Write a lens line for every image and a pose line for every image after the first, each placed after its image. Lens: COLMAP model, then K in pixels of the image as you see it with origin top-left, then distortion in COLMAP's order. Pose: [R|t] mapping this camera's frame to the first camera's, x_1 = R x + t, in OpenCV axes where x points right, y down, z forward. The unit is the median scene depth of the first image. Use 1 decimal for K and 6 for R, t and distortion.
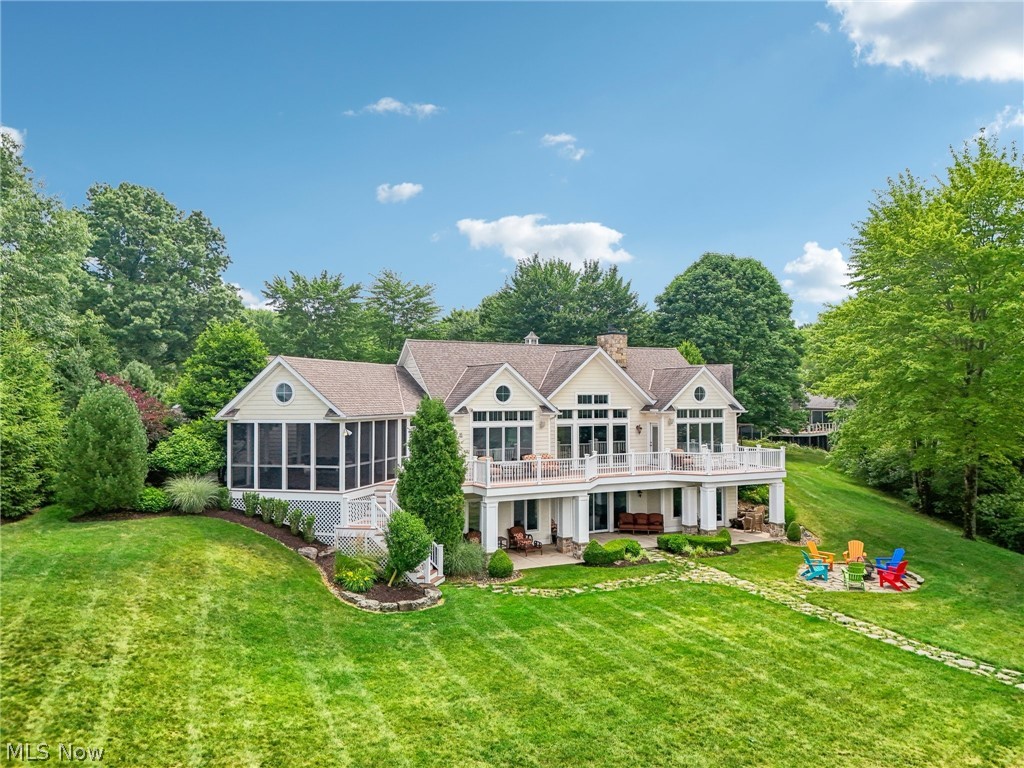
lens RADIAL K [[737.2, 0, 510.2], [0, 737.2, 389.5], [0, 0, 1]] dist [0.044493, -0.021676]
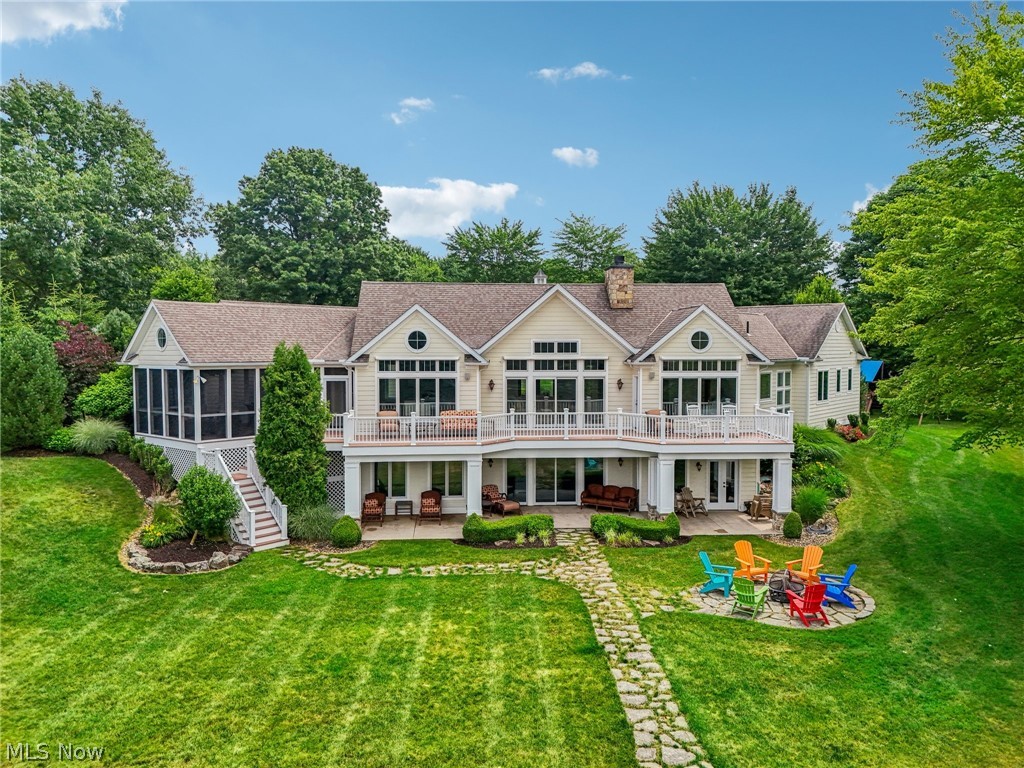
lens RADIAL K [[737.2, 0, 513.7], [0, 737.2, 384.4], [0, 0, 1]] dist [0.044493, -0.021676]
pose [[0.921304, 0.022083, -0.388216, 0.400843], [0.002156, 0.998081, 0.061890, 0.003142], [0.388837, -0.057856, 0.919488, 0.207810]]
